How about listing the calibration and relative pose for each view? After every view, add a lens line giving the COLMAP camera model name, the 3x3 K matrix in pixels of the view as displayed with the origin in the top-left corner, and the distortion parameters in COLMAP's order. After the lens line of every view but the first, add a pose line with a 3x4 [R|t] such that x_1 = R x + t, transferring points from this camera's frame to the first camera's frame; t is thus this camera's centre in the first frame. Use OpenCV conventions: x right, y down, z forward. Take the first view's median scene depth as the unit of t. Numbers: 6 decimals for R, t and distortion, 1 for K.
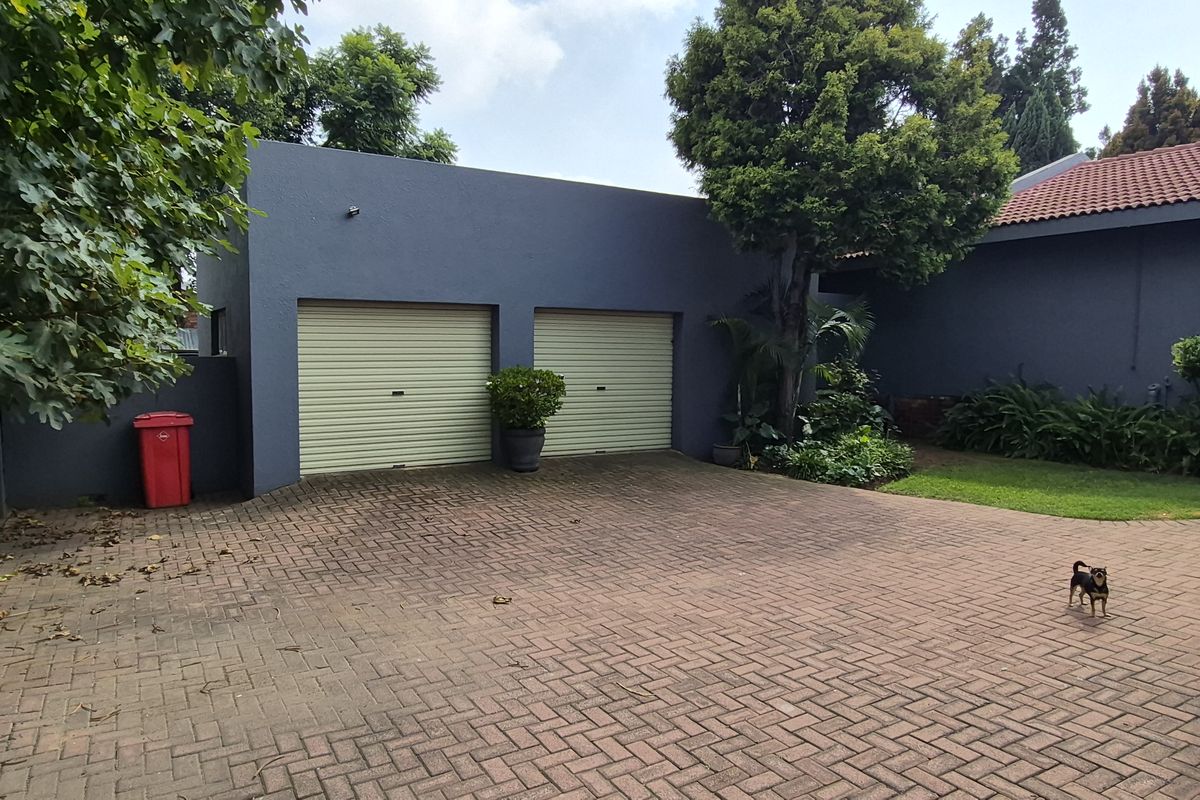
lens RADIAL K [[786.9, 0, 600.0], [0, 786.9, 400.0], [0, 0, 1]] dist [-0.001346, -0.000402]
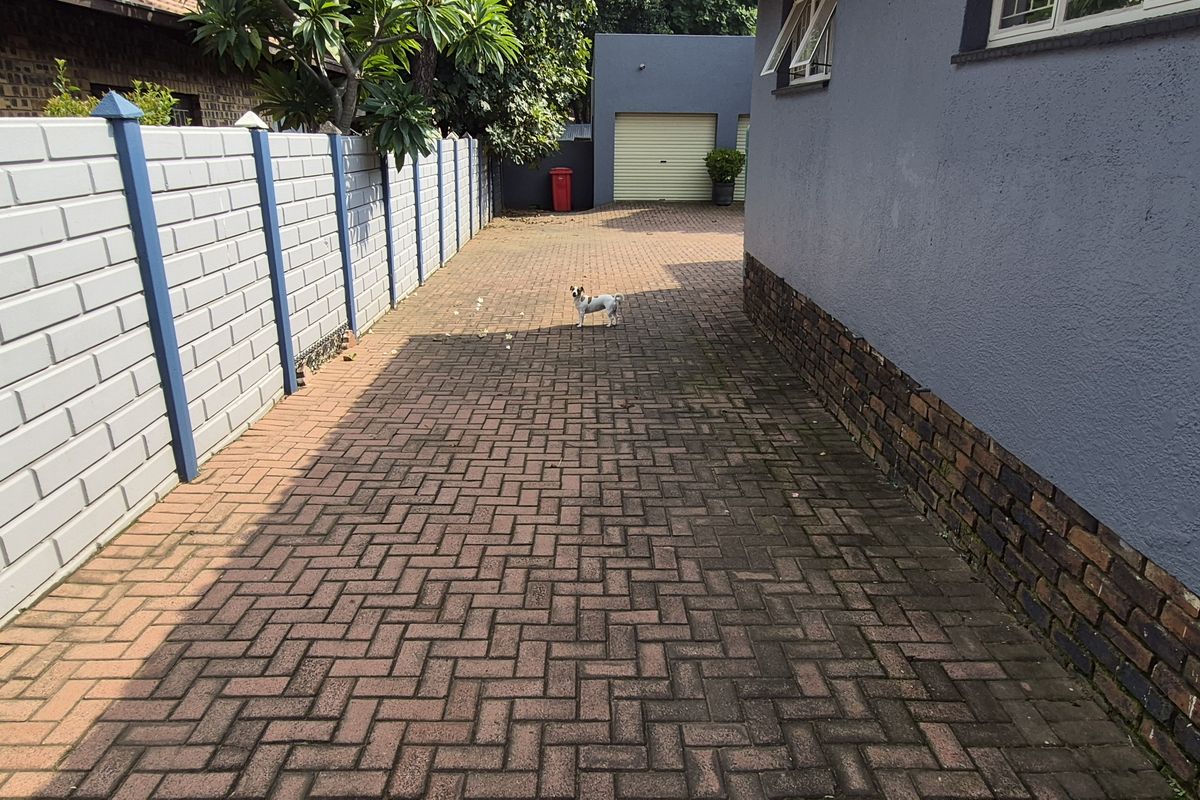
lens RADIAL K [[786.9, 0, 600.0], [0, 786.9, 400.0], [0, 0, 1]] dist [-0.001346, -0.000402]
pose [[0.864250, 0.164831, -0.475291, 0.705571], [-0.037698, 0.963361, 0.265544, 0.054607], [0.501647, -0.211579, 0.838799, -0.949926]]
